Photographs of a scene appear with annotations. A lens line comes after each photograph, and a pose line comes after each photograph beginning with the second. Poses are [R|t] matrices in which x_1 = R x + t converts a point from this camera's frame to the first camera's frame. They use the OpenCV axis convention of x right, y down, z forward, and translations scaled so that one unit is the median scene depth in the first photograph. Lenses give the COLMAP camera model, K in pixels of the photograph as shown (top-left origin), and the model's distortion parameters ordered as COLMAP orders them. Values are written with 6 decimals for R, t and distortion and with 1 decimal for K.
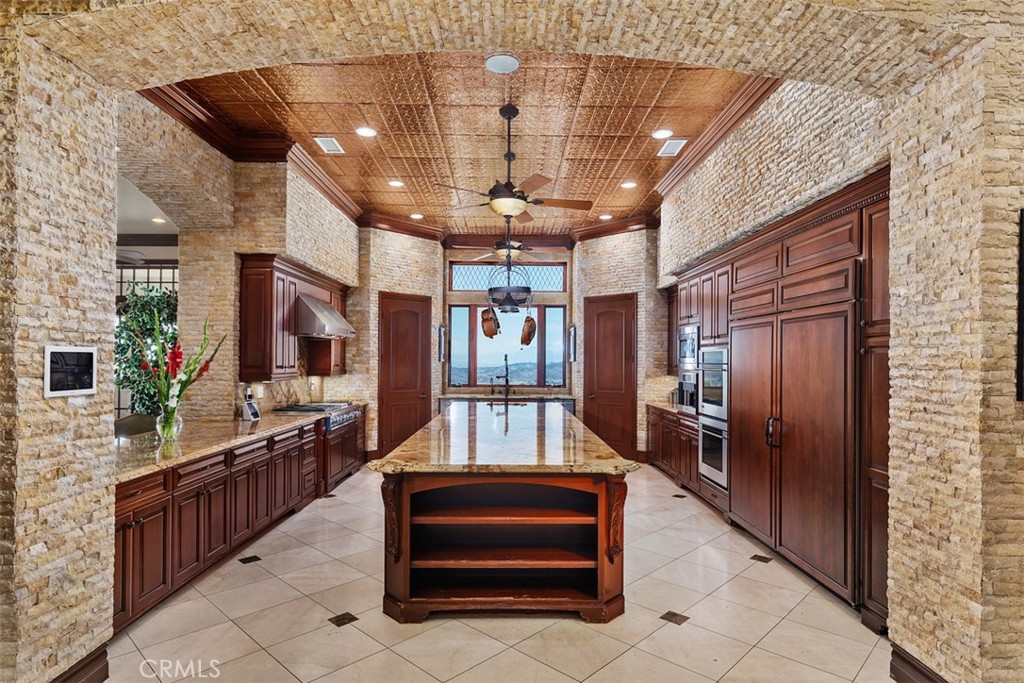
lens RADIAL K [[567.0, 0, 513.1], [0, 567.0, 351.2], [0, 0, 1]] dist [0.001745, -0.000061]
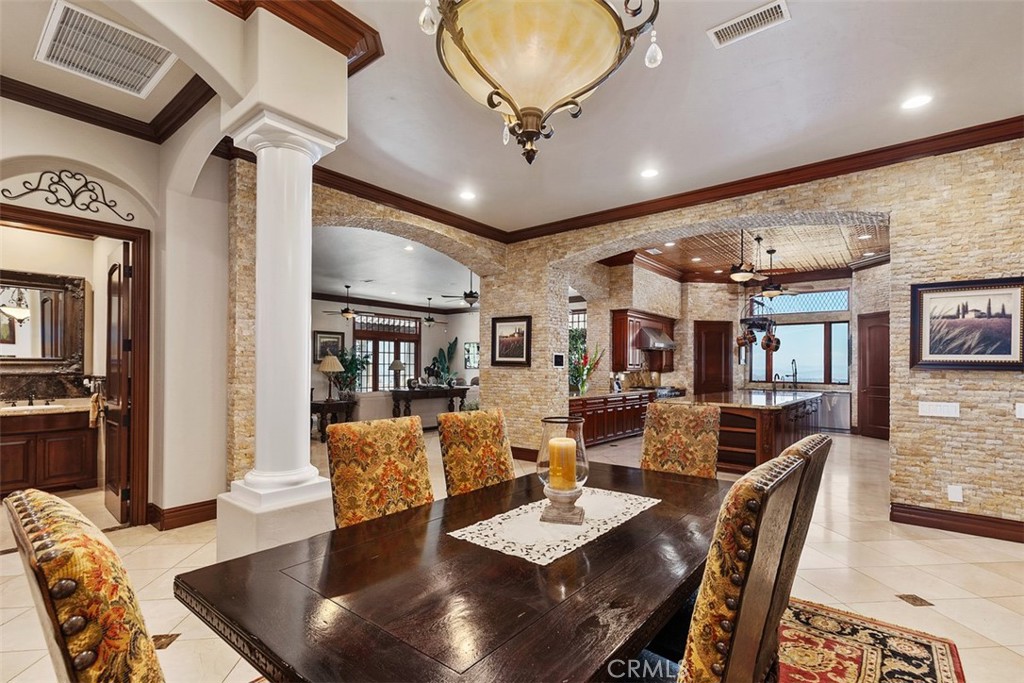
lens RADIAL K [[469.8, 0, 514.9], [0, 469.8, 364.6], [0, 0, 1]] dist [0.000584, 0.000040]
pose [[0.773229, -0.001955, -0.634124, 0.322047], [0.004868, 0.999984, 0.002853, 0.020880], [0.634108, -0.005293, 0.773226, -0.539269]]
